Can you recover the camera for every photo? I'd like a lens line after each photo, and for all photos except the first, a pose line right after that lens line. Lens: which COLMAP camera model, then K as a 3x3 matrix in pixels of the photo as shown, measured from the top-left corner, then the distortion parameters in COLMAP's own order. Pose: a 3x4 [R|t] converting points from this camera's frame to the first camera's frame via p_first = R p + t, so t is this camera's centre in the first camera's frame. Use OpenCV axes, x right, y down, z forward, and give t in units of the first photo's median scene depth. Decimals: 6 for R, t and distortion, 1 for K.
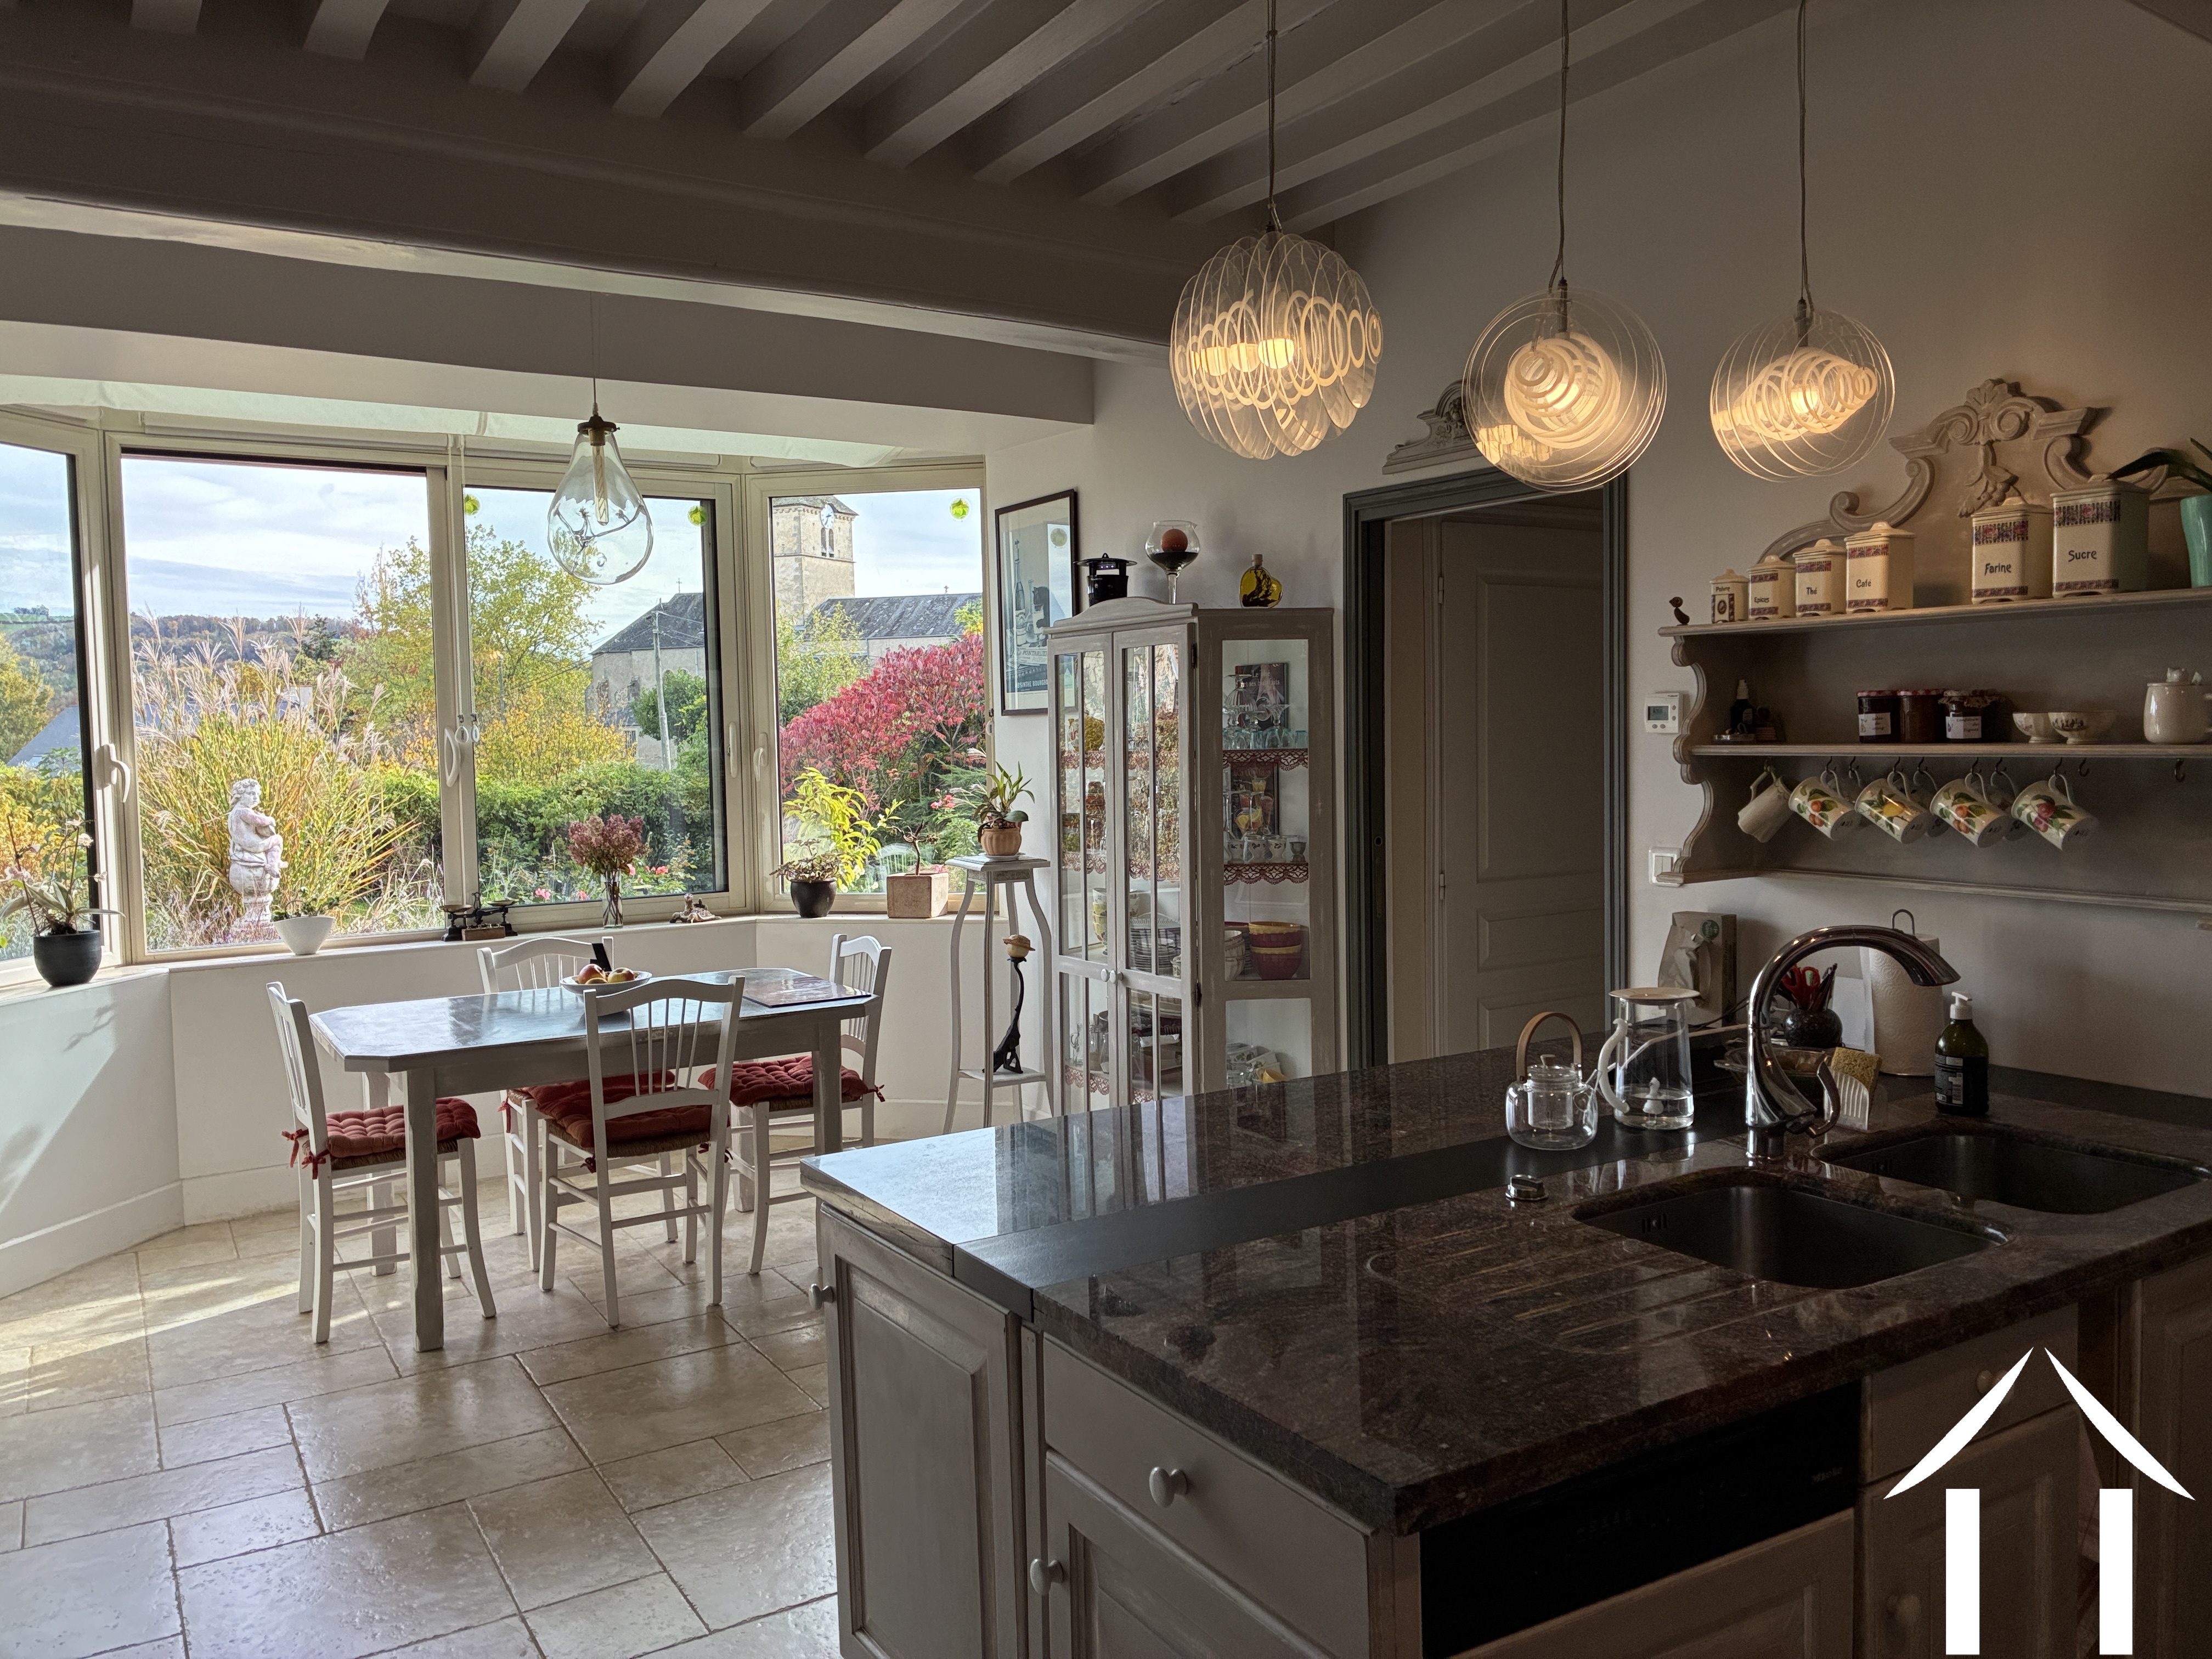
lens RADIAL K [[1688.6, 0, 1108.5], [0, 1688.6, 828.3], [0, 0, 1]] dist [0.031360, -0.032029]
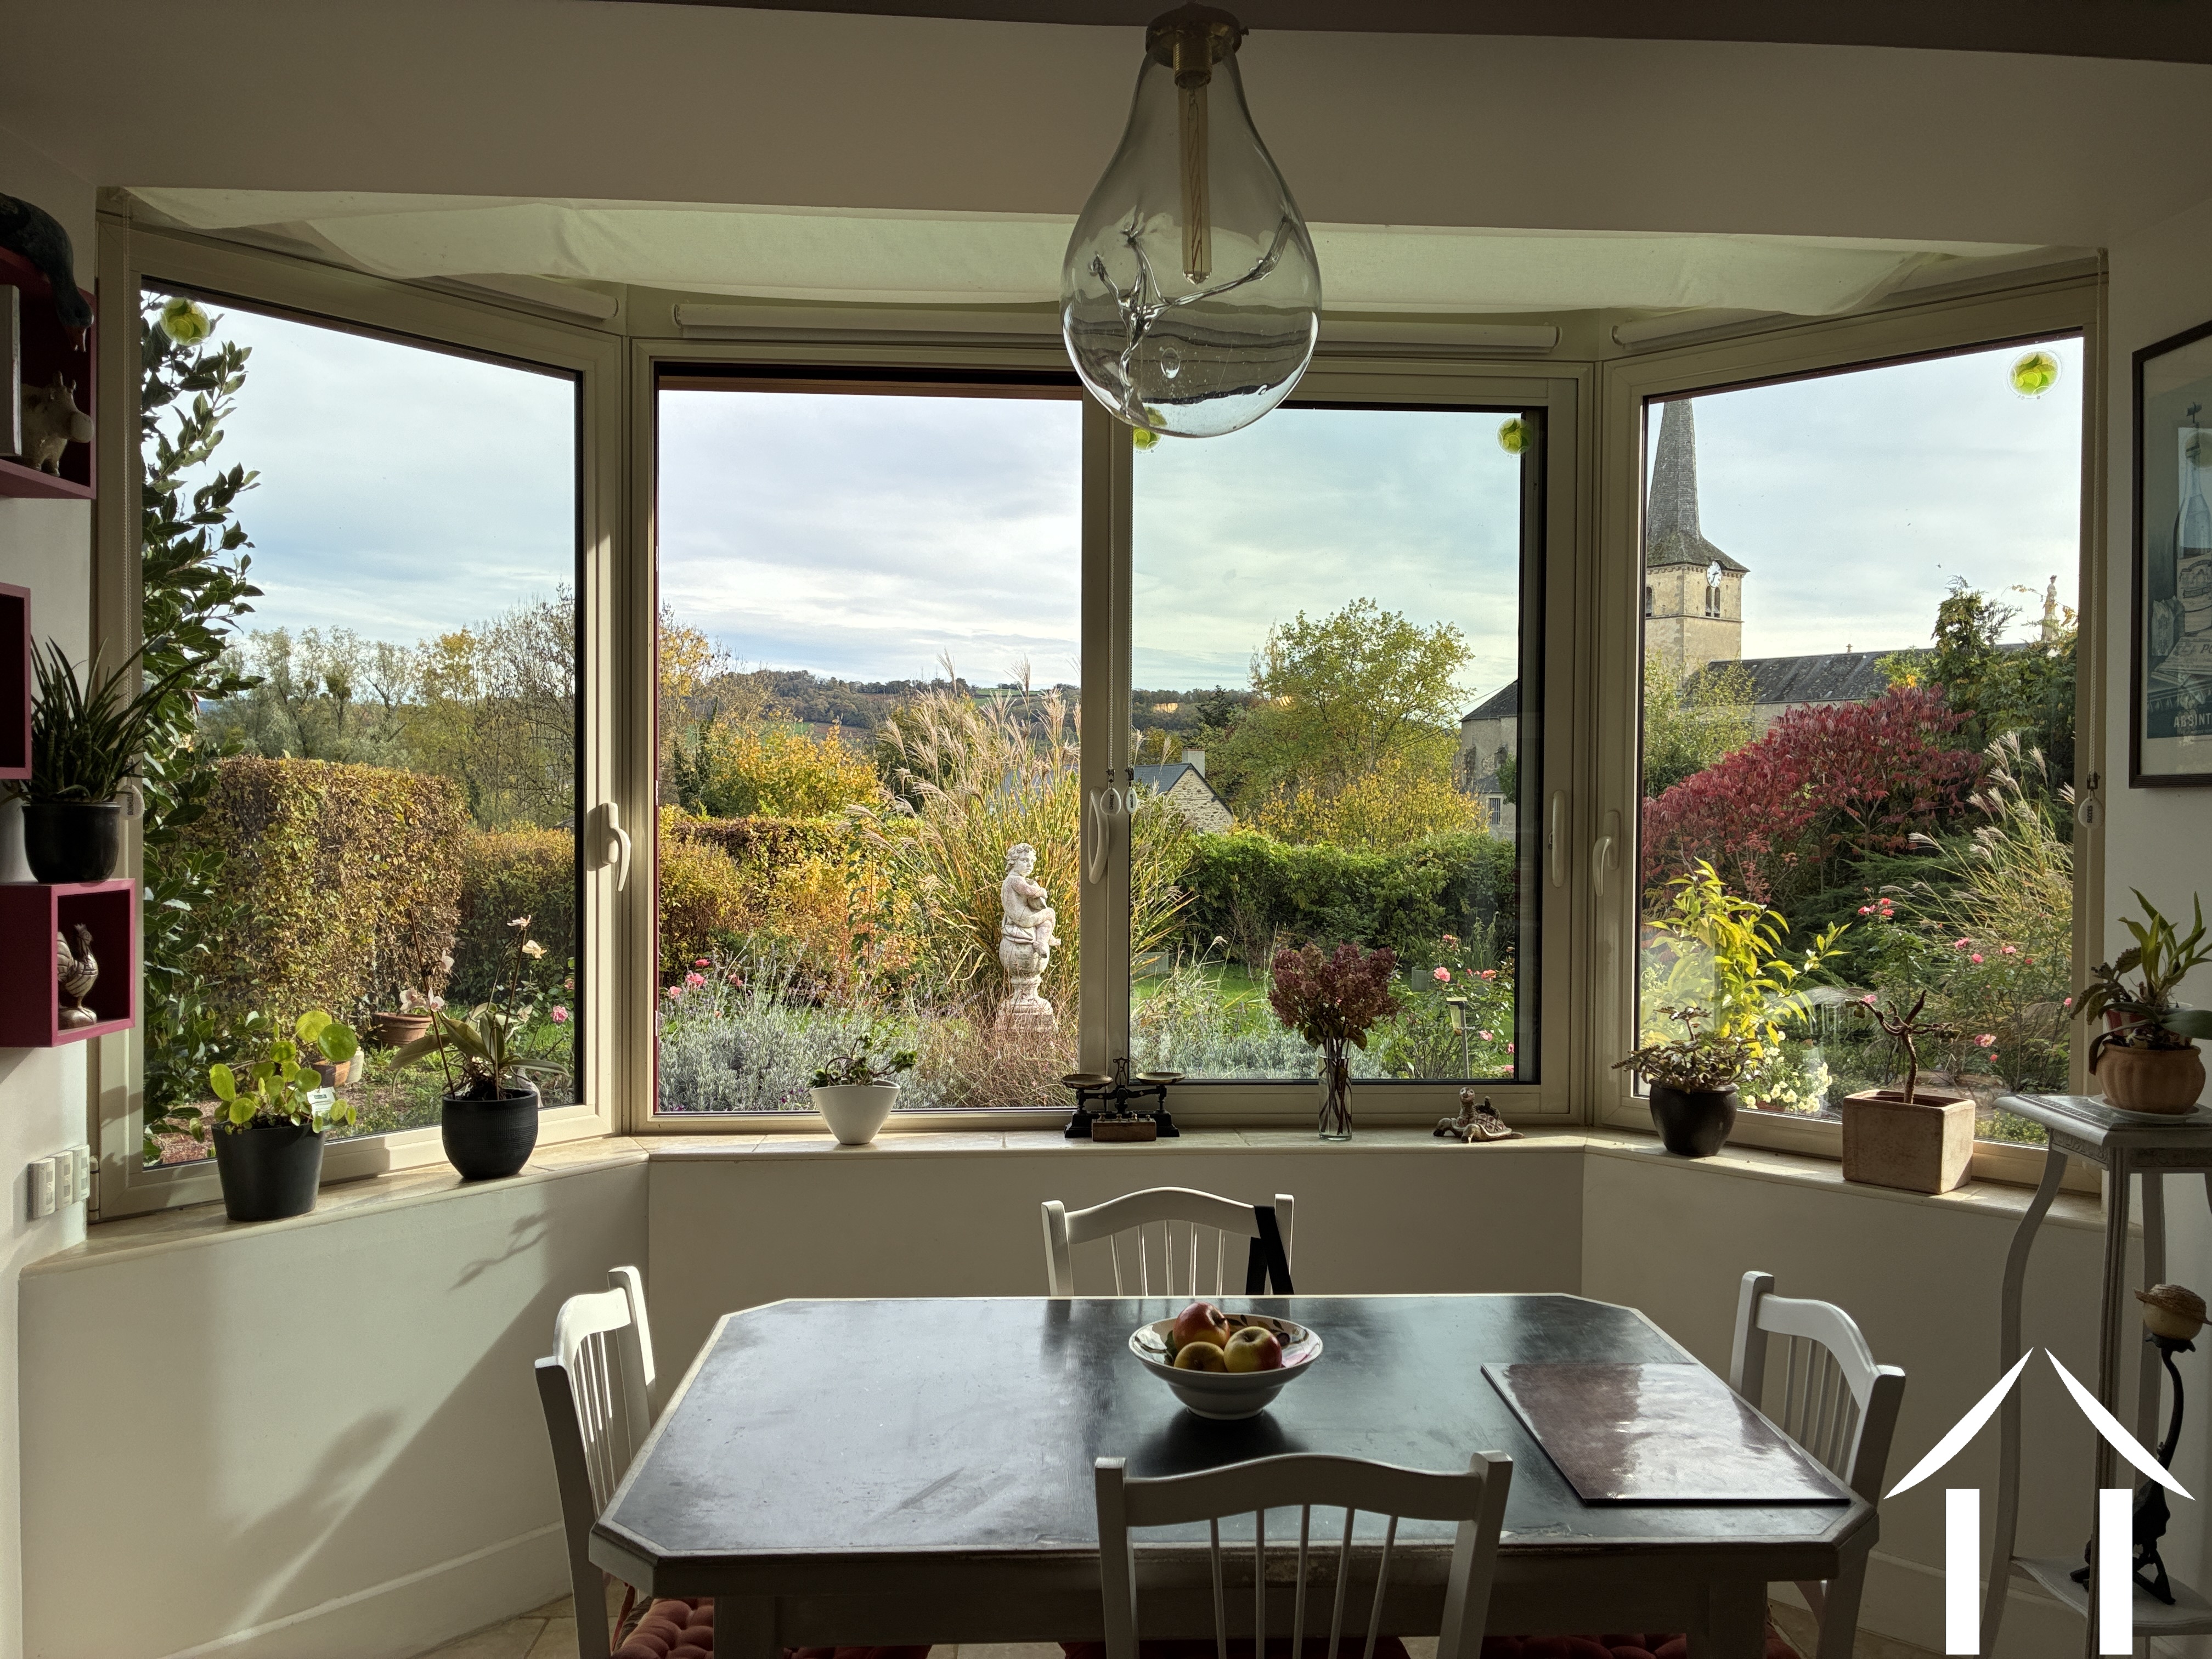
lens RADIAL K [[1688.6, 0, 1103.7], [0, 1688.6, 830.9], [0, 0, 1]] dist [0.031360, -0.032029]
pose [[0.875417, 0.033507, -0.482206, -0.047374], [-0.052080, 0.998326, -0.025176, -0.015664], [0.480555, 0.047153, 0.875696, 0.250605]]
